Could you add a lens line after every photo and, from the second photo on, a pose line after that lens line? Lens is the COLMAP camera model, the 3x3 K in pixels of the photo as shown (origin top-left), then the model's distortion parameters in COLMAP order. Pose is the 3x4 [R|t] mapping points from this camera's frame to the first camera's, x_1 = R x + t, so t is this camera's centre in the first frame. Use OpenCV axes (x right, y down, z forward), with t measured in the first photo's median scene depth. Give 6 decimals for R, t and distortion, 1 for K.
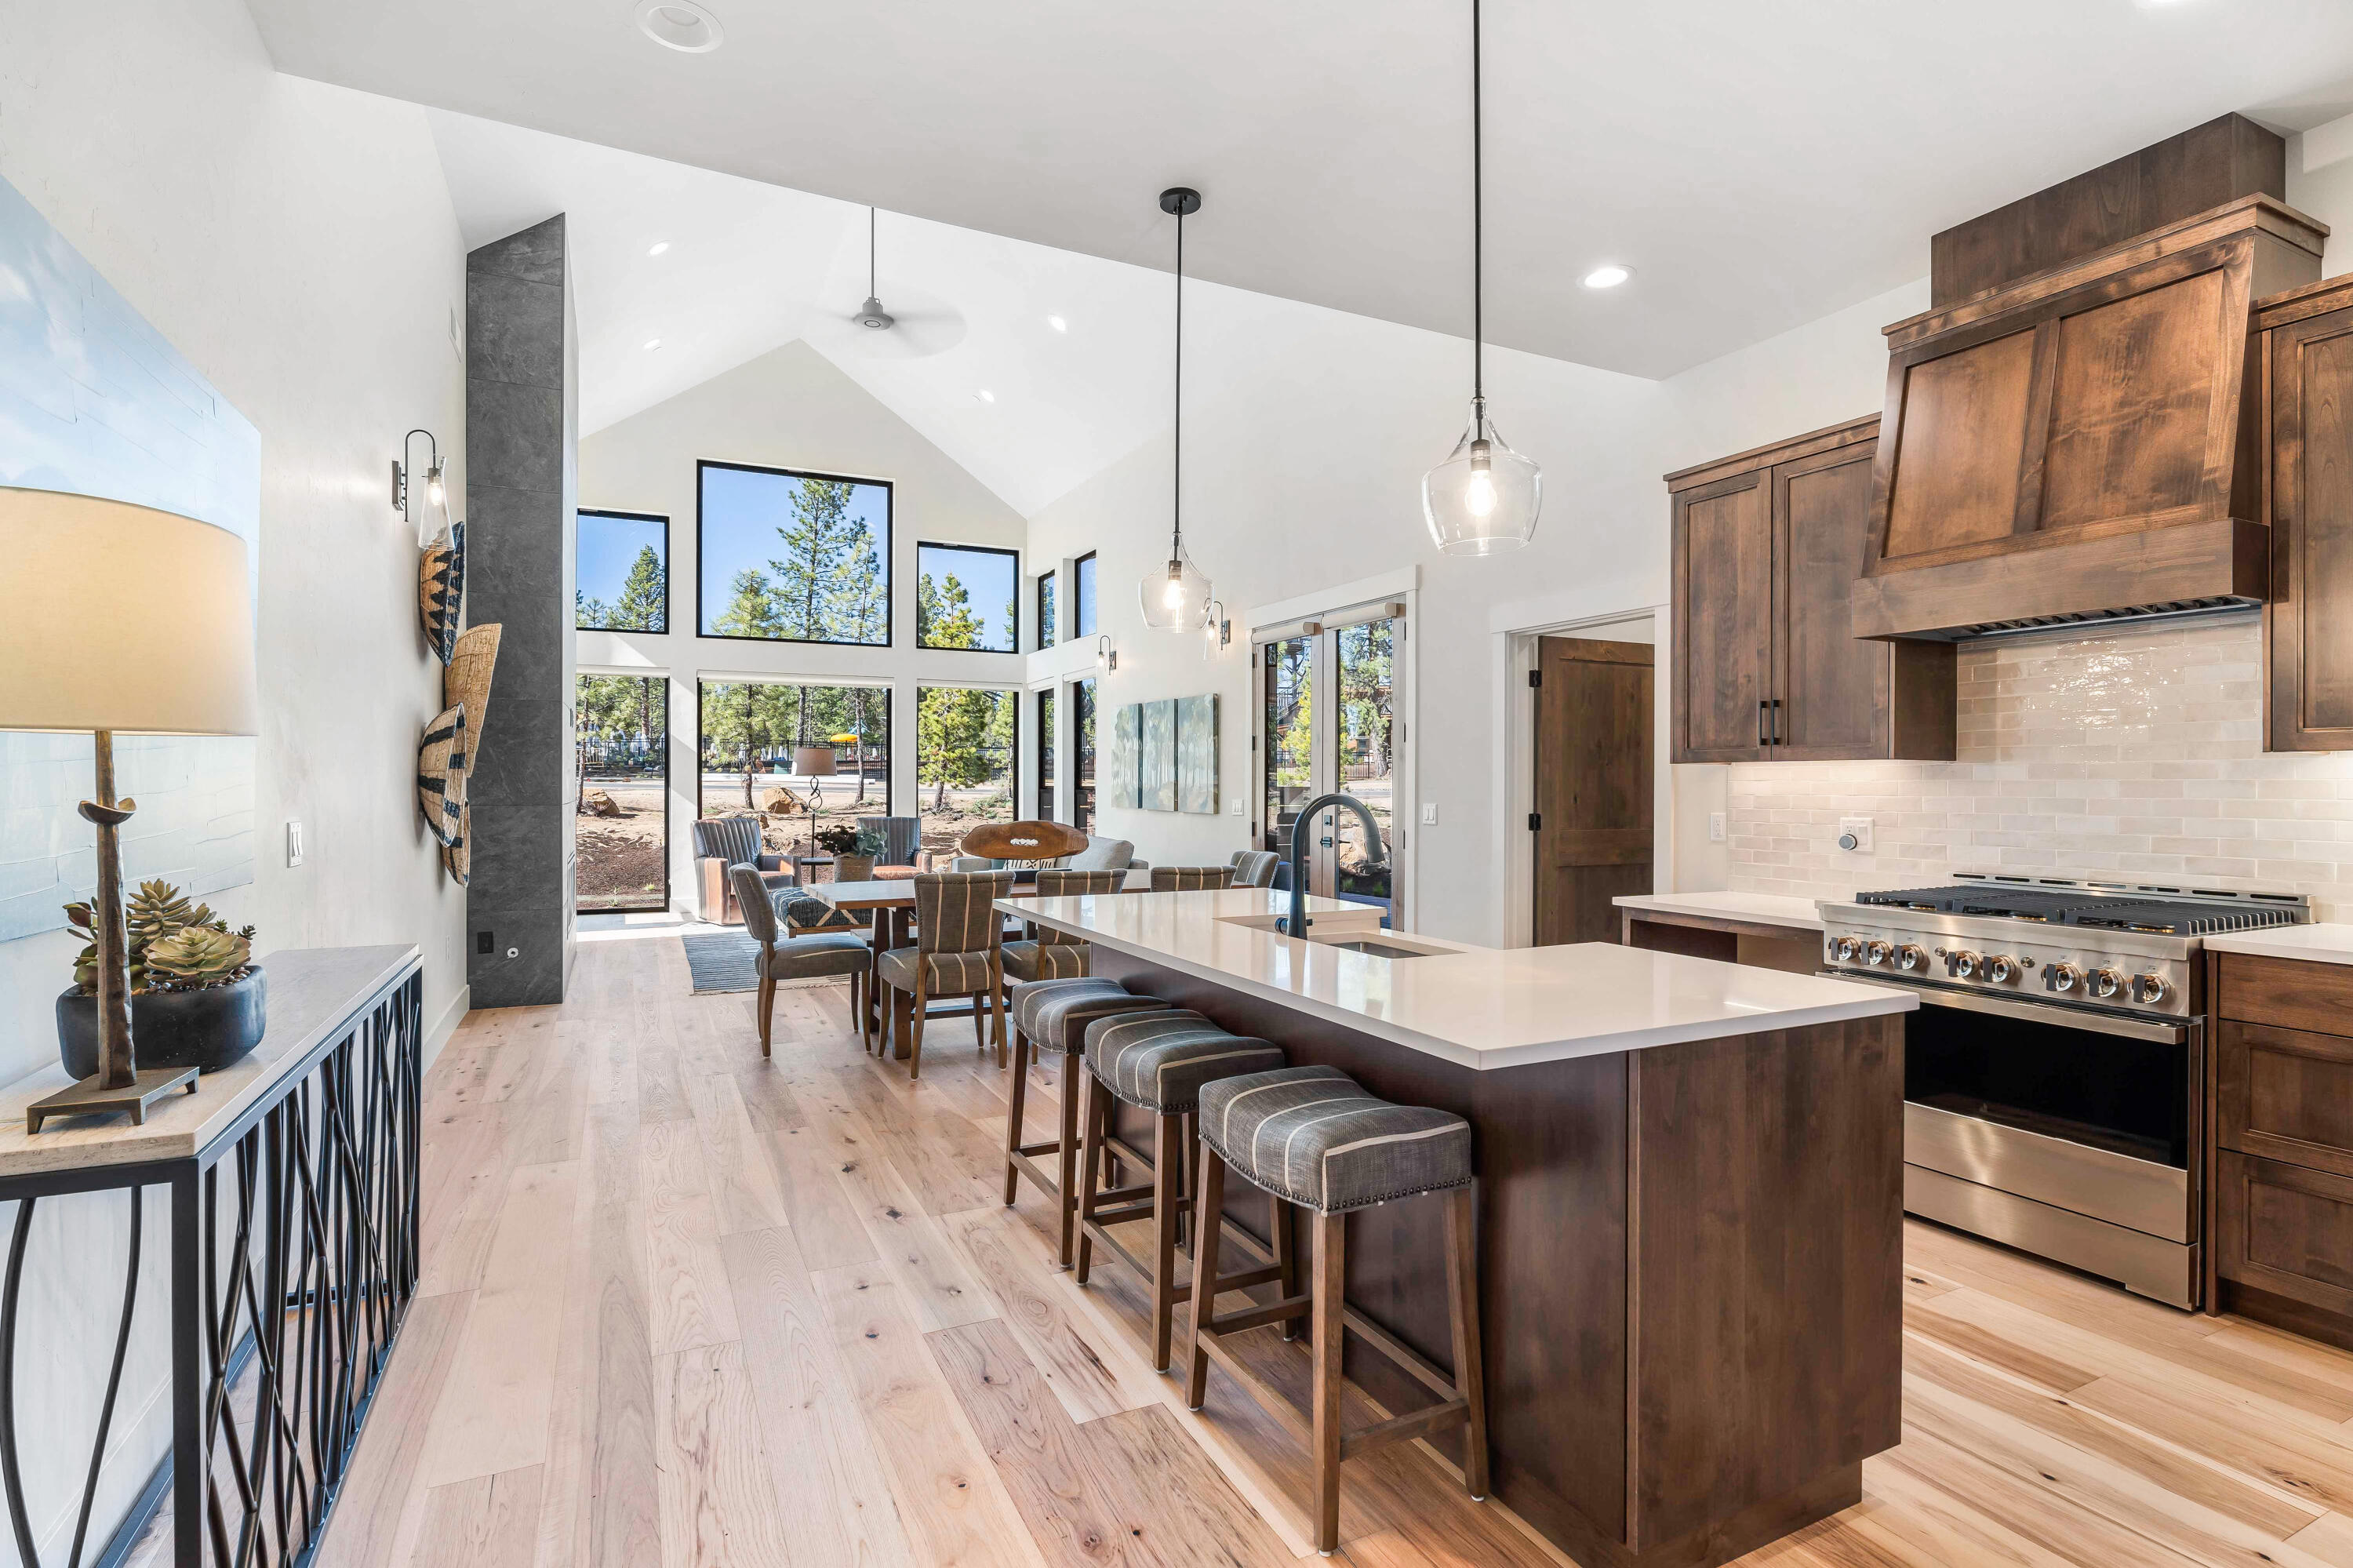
lens RADIAL K [[1146.8, 0, 1170.9], [0, 1146.8, 795.5], [0, 0, 1]] dist [-0.013200, 0.001975]
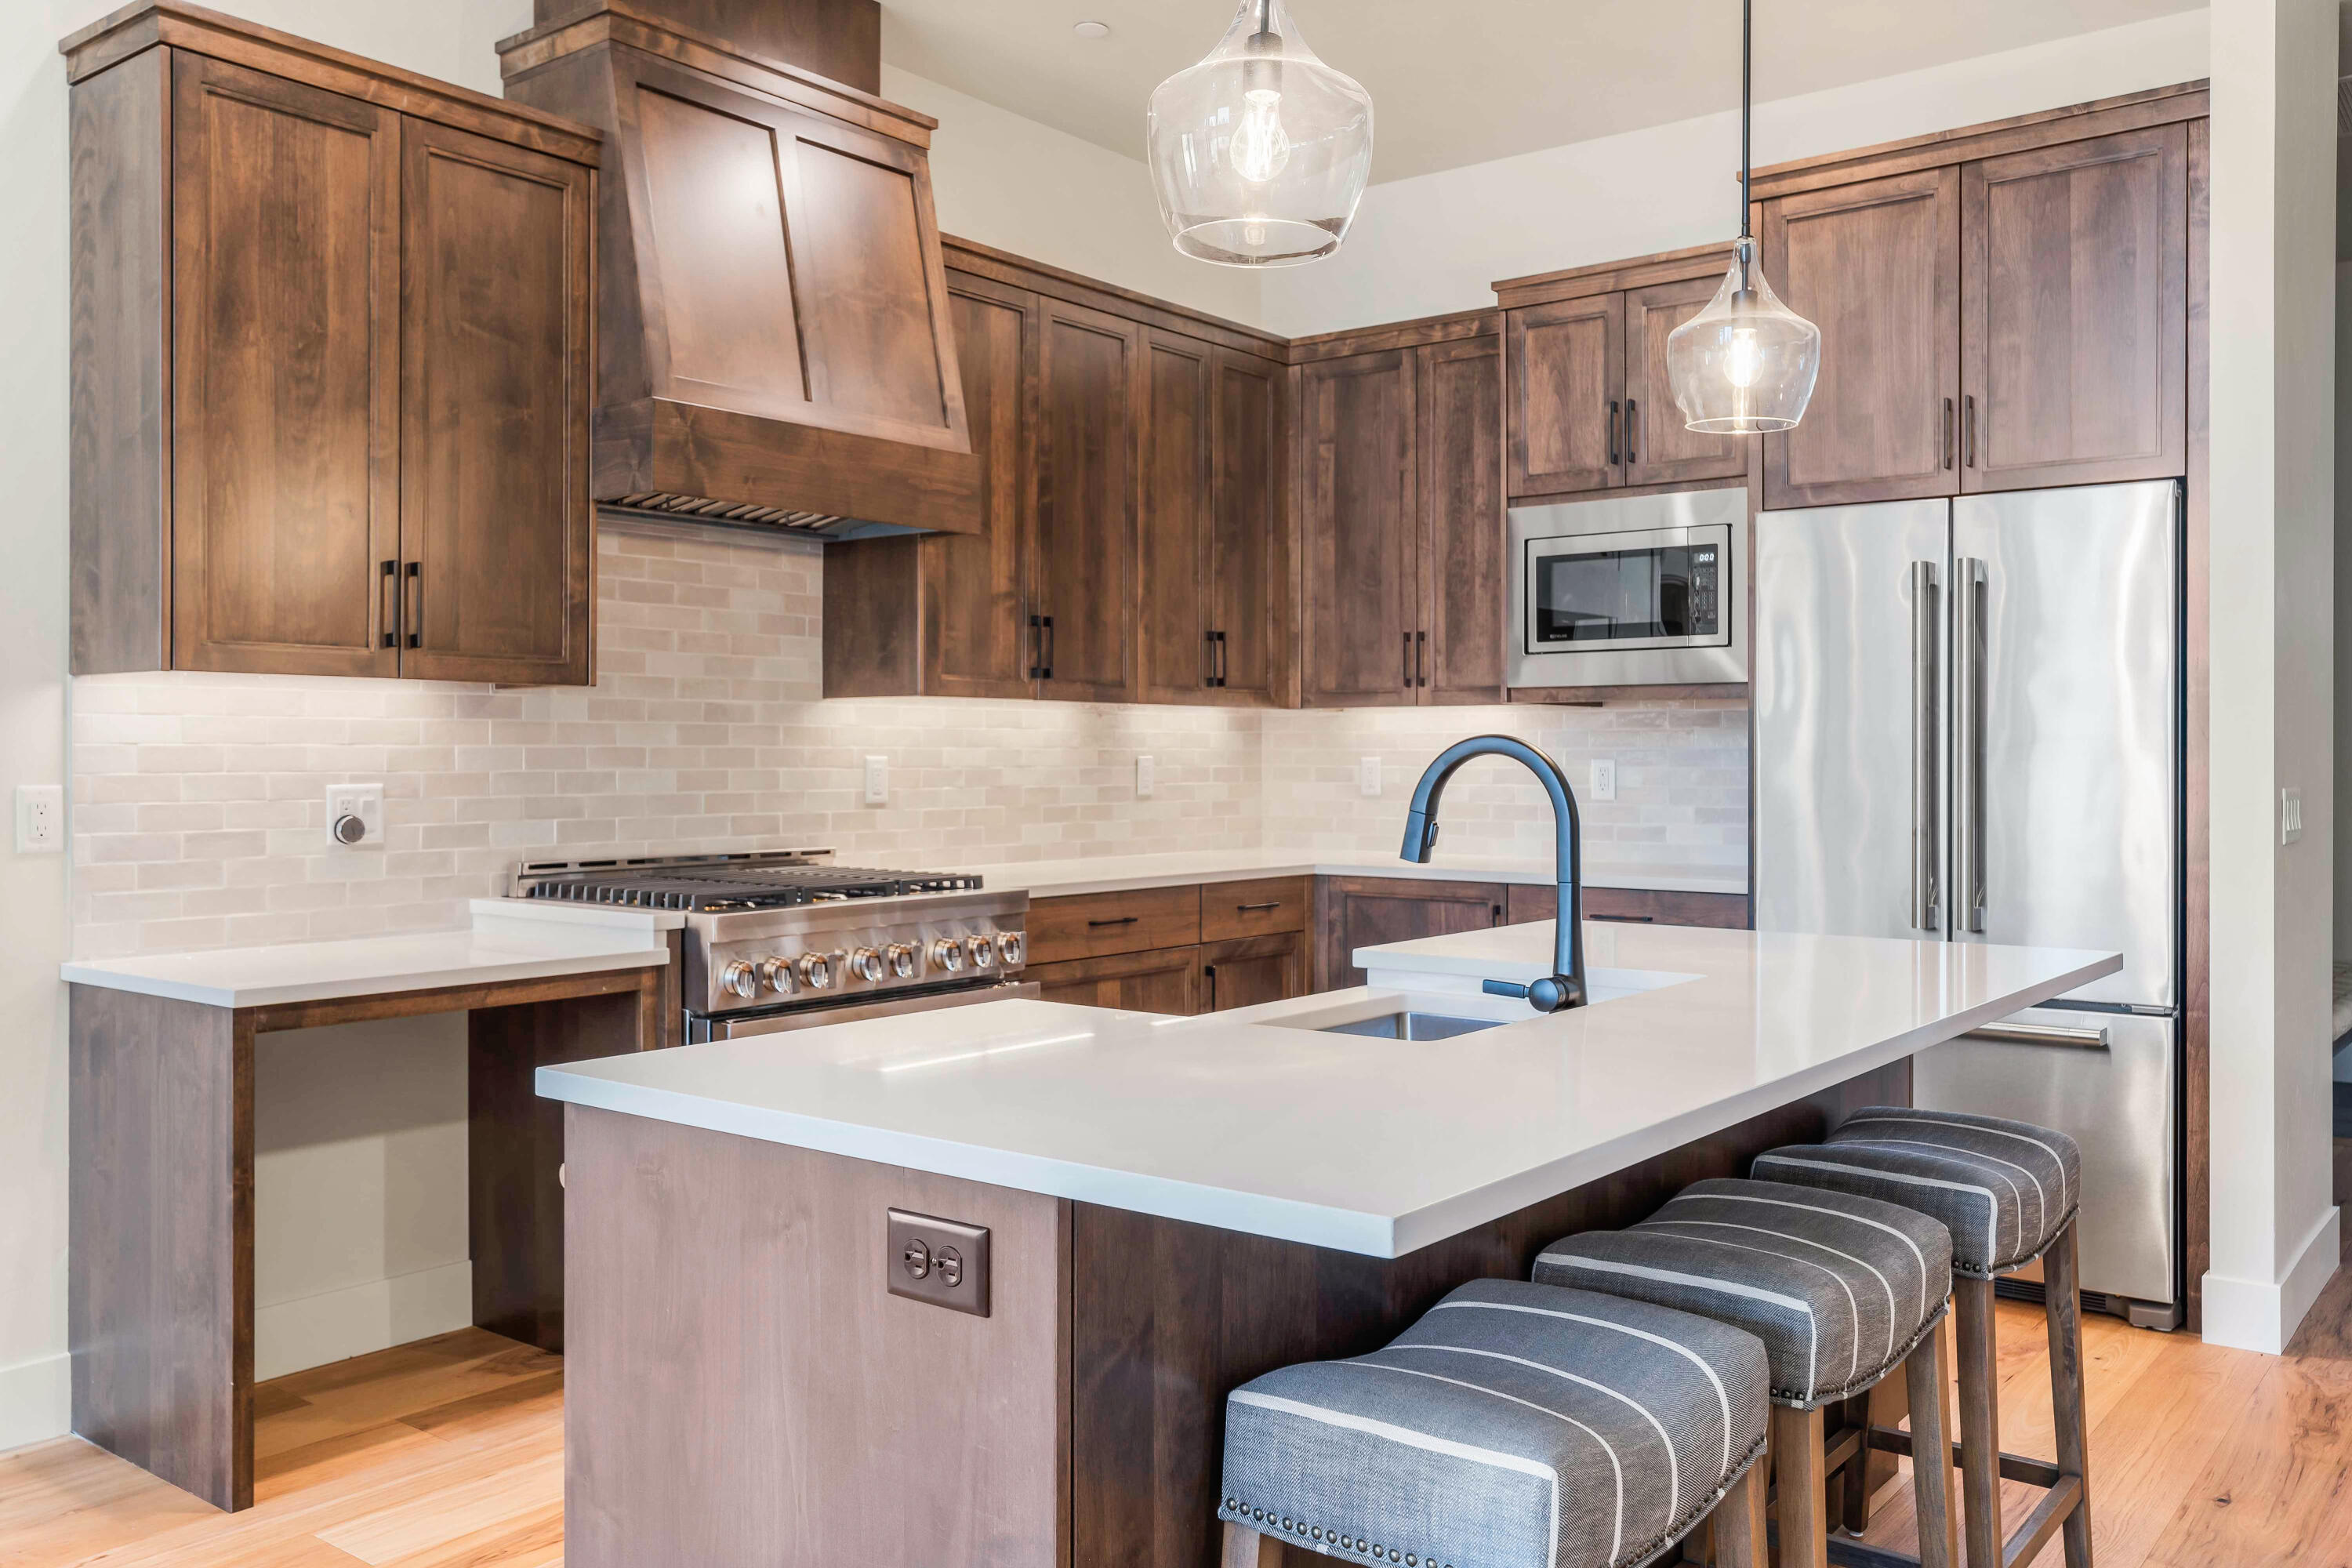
lens RADIAL K [[1924.8, 0, 1173.4], [0, 1924.8, 775.6], [0, 0, 1]] dist [0.002631, 0.001914]
pose [[-0.454646, -0.014286, 0.890558, -0.199873], [0.004409, 0.999823, 0.018290, -0.000187], [-0.890661, 0.012242, -0.454503, 0.517751]]
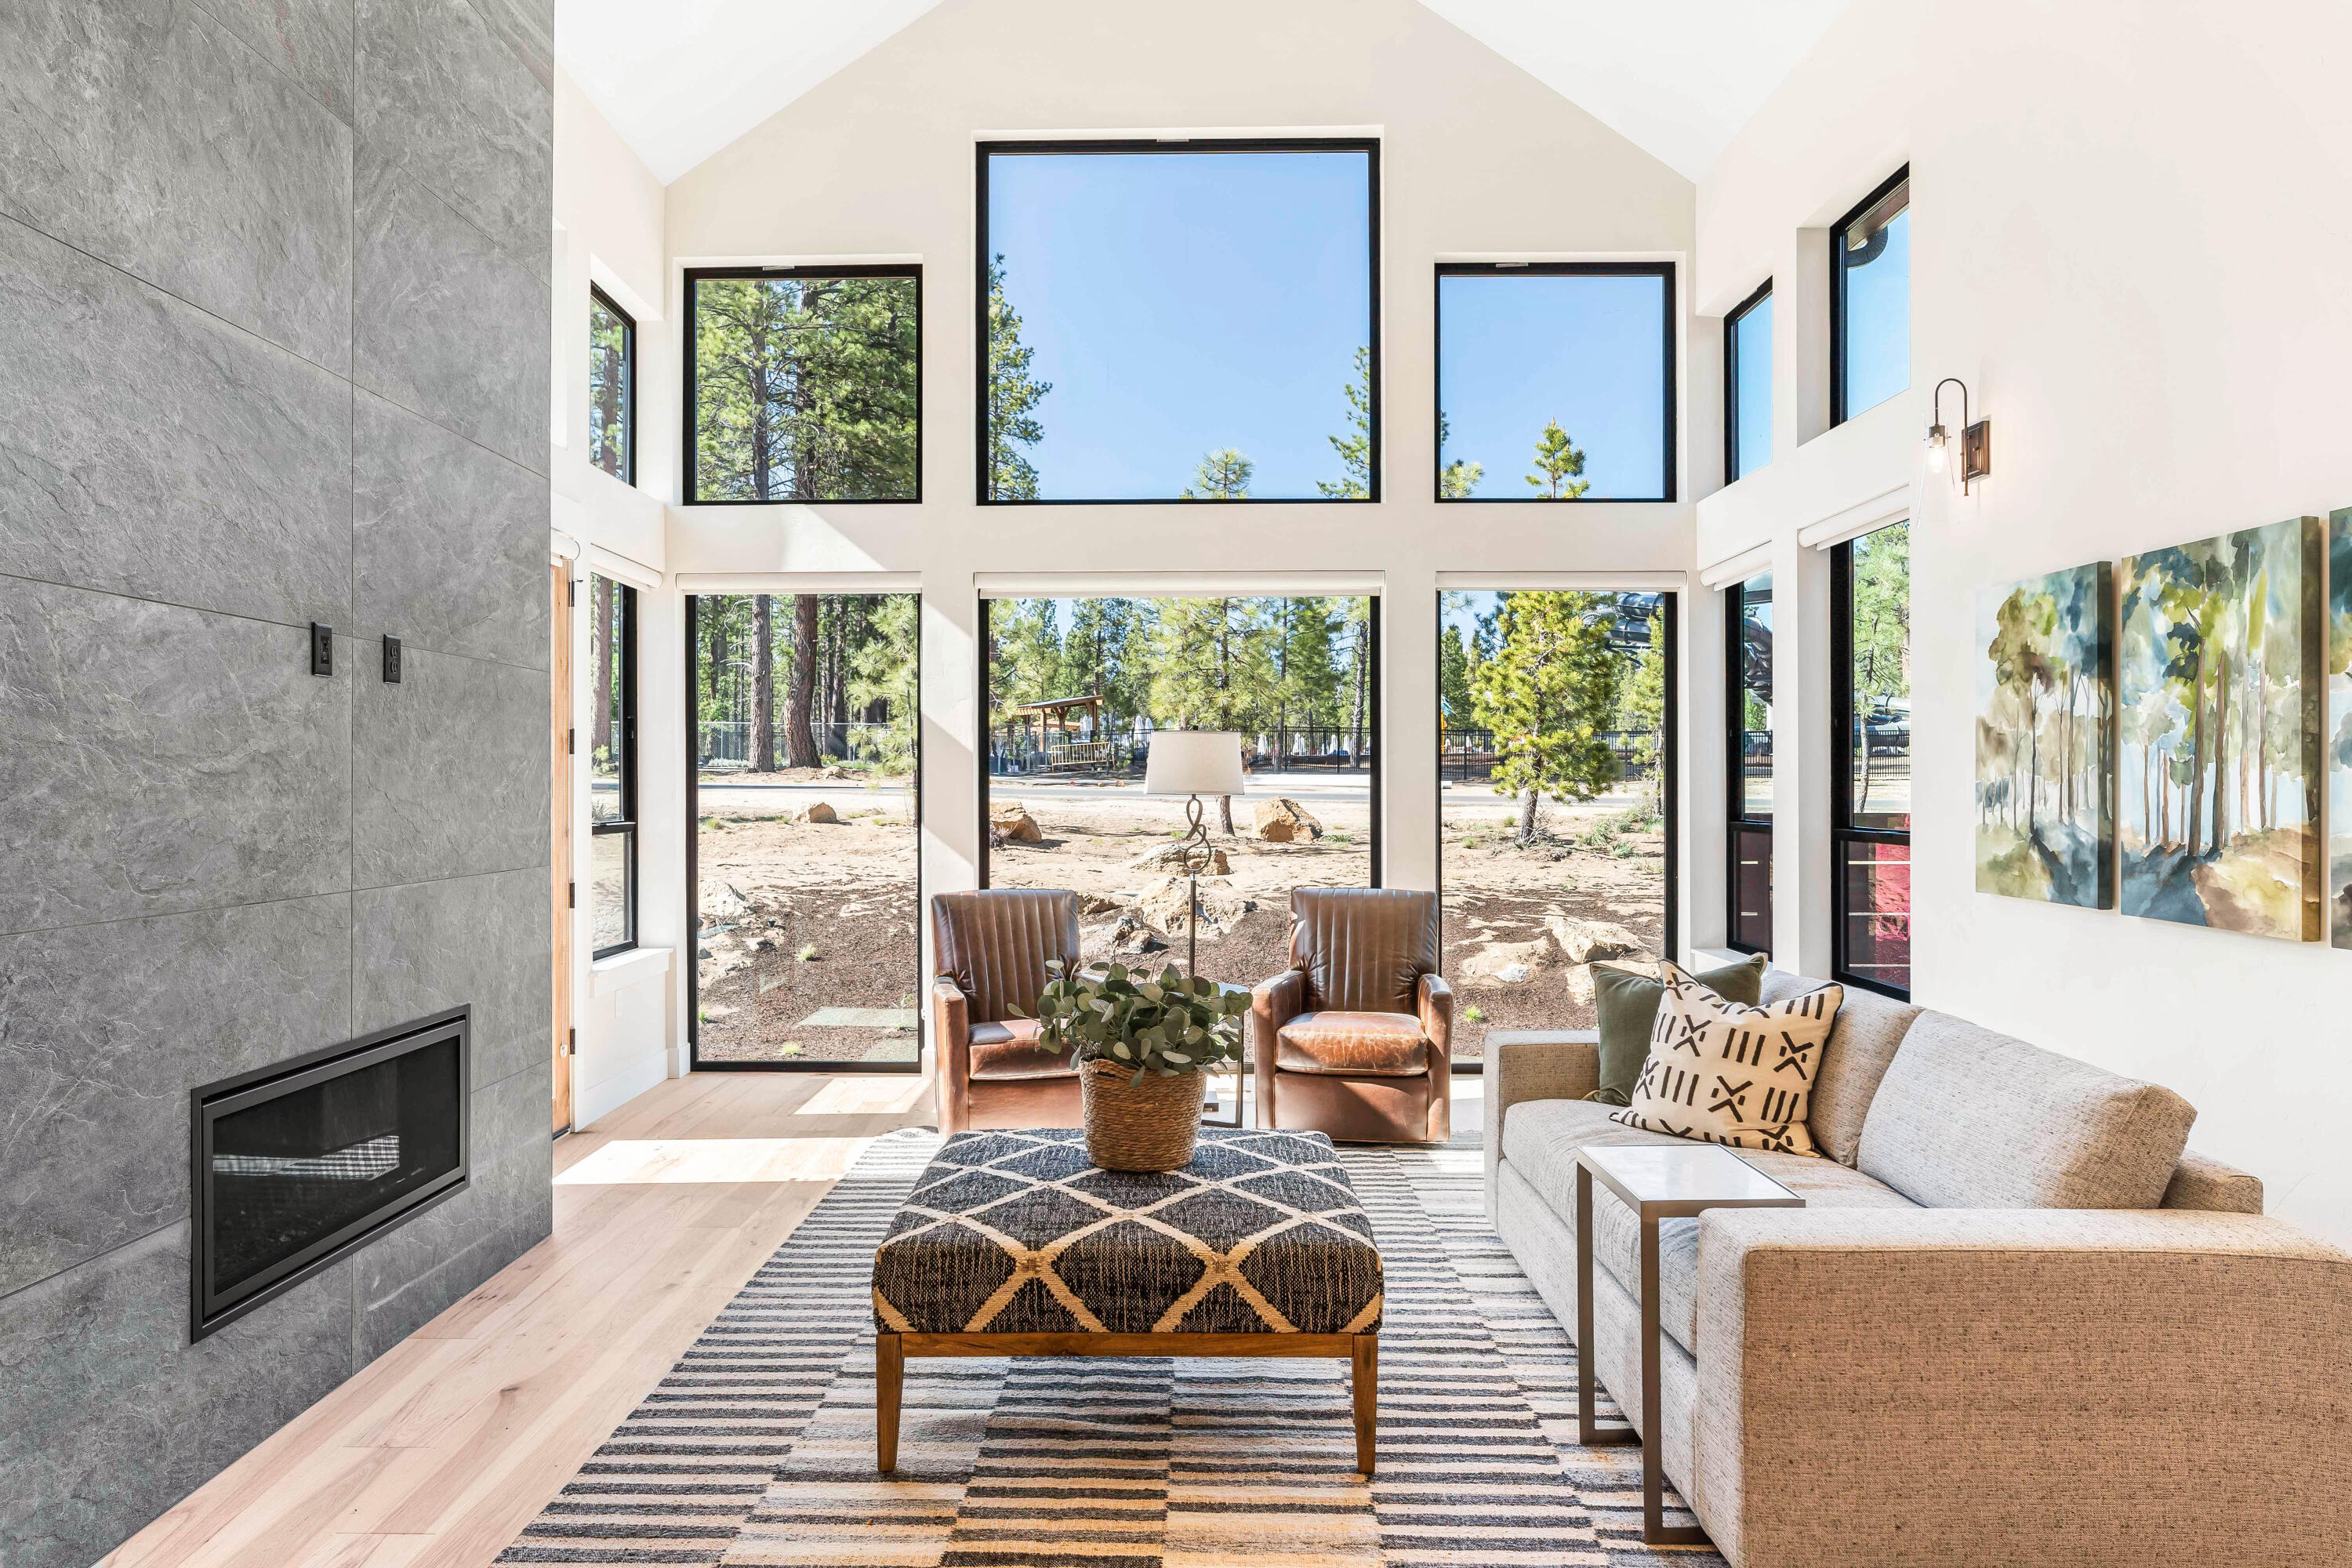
lens RADIAL K [[1492.7, 0, 1155.0], [0, 1492.7, 783.3], [0, 0, 1]] dist [-0.013340, 0.014698]
pose [[0.893453, -0.003666, -0.449142, -0.084632], [-0.000693, 0.999954, -0.009541, -0.020658], [0.449156, 0.008835, 0.893410, 0.613900]]
